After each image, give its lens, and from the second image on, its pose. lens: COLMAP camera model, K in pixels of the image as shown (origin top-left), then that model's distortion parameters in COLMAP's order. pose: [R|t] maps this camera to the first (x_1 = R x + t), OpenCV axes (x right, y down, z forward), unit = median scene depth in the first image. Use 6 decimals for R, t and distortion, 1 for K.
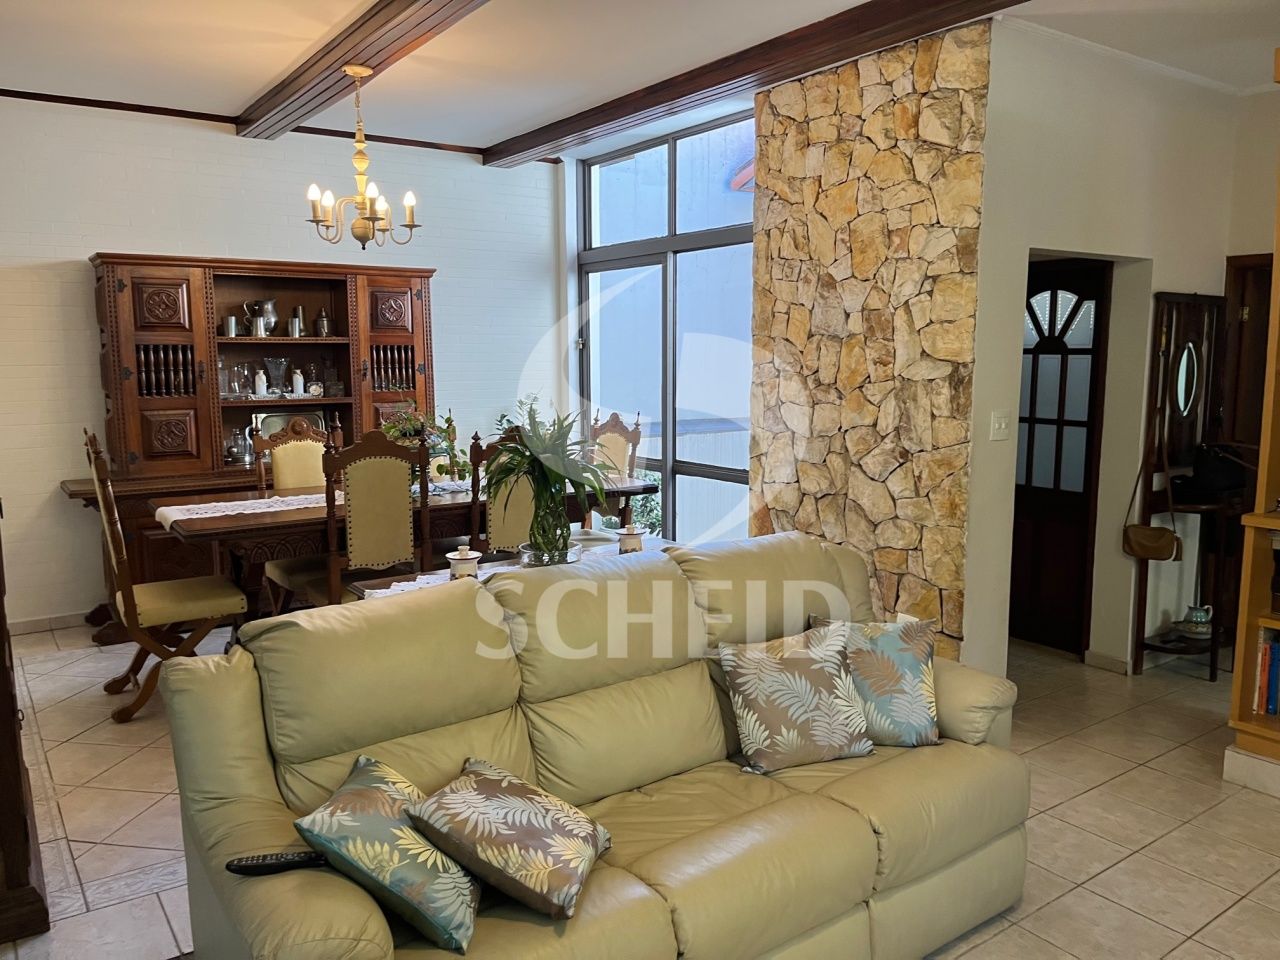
lens RADIAL K [[972.8, 0, 648.8], [0, 972.8, 472.0], [0, 0, 1]] dist [0.069068, -0.099840]
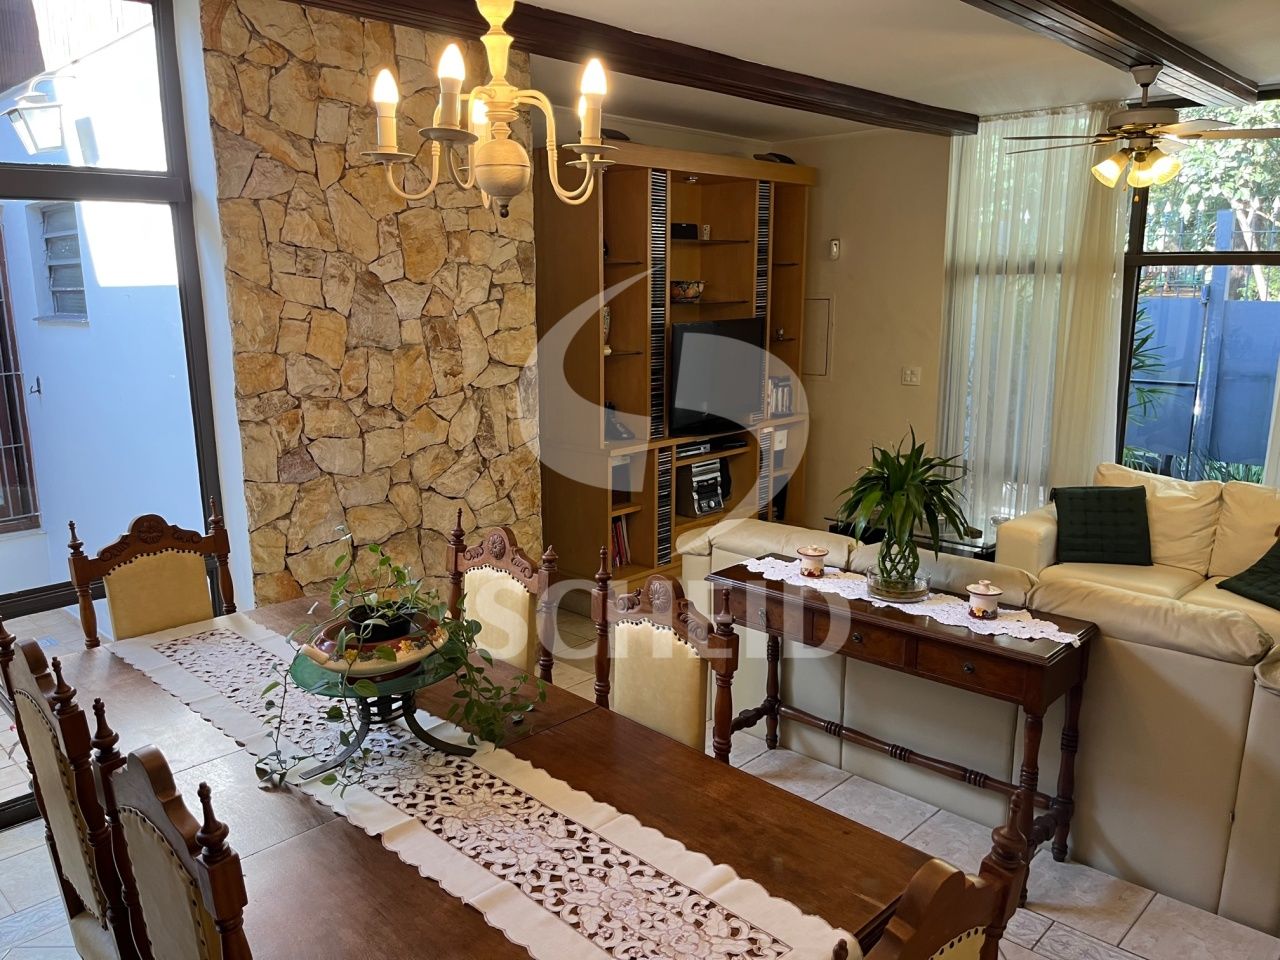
lens RADIAL K [[972.8, 0, 631.8], [0, 972.8, 489.3], [0, 0, 1]] dist [0.069068, -0.099840]
pose [[-0.182880, -0.199922, 0.962593, -0.714356], [0.133024, 0.965070, 0.225709, -0.192750], [-0.974094, 0.169325, -0.149898, 0.989693]]
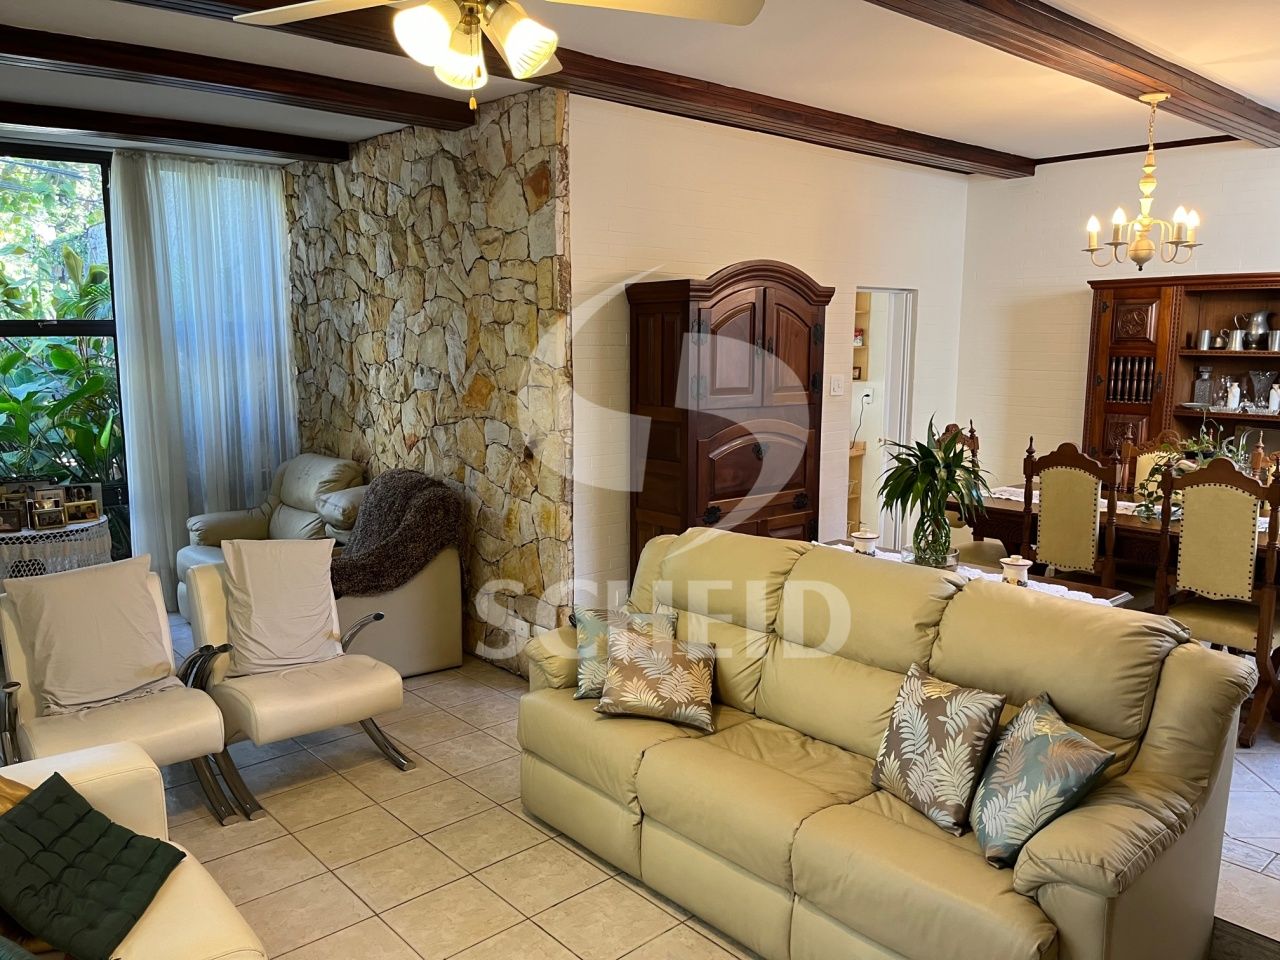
lens RADIAL K [[972.8, 0, 642.4], [0, 972.8, 484.9], [0, 0, 1]] dist [0.069068, -0.099840]
pose [[0.099537, 0.148171, -0.983940, 0.682743], [-0.125983, 0.982769, 0.135250, -0.076406], [0.987026, 0.110498, 0.116489, 0.373491]]
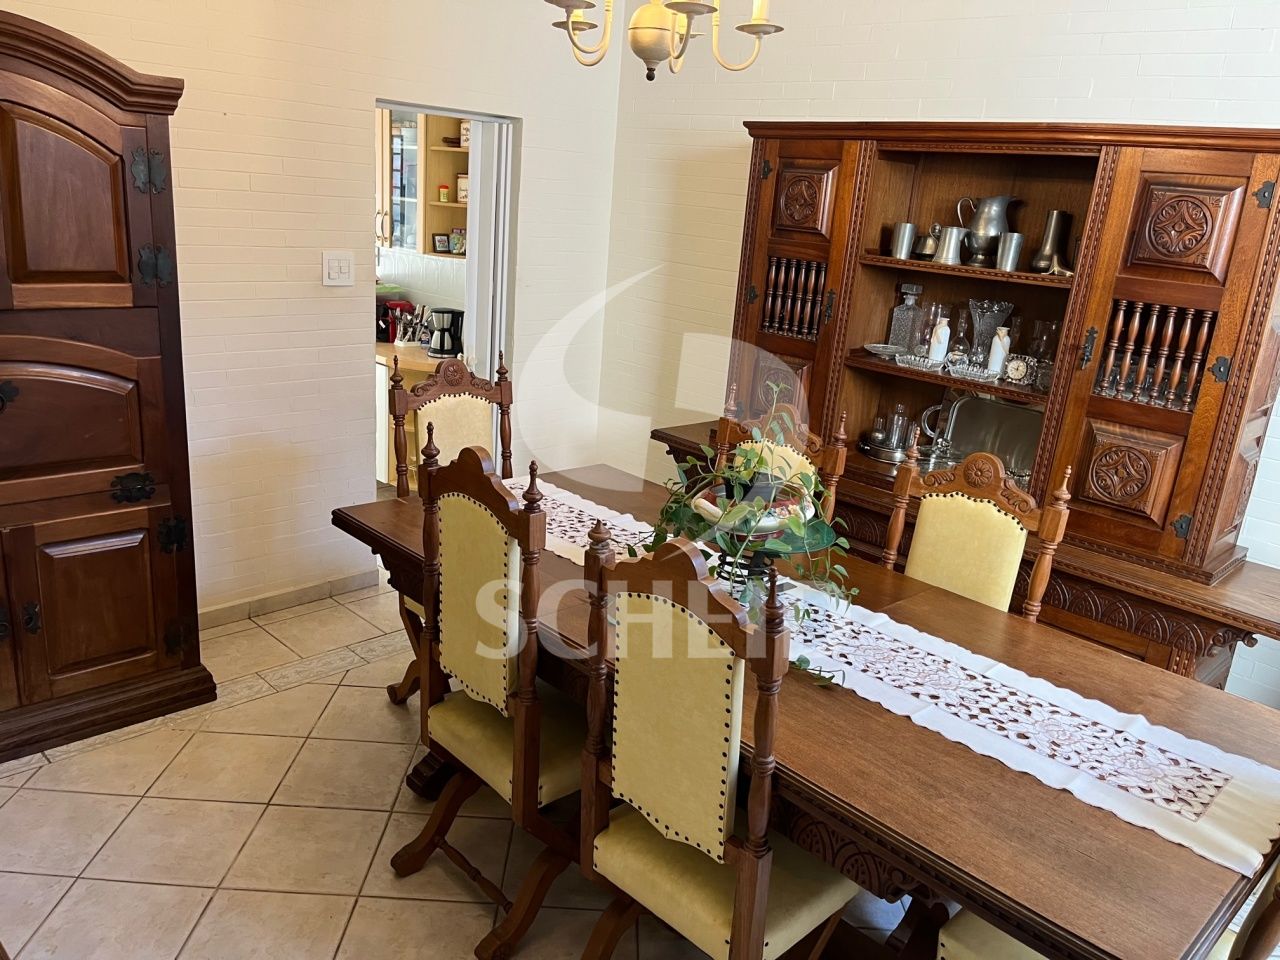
lens RADIAL K [[972.8, 0, 638.5], [0, 972.8, 481.1], [0, 0, 1]] dist [0.069068, -0.099840]
pose [[0.160341, 0.296070, -0.941612, 0.199223], [-0.200589, 0.943823, 0.262608, -0.161717], [0.966465, 0.146770, 0.210722, 0.890220]]
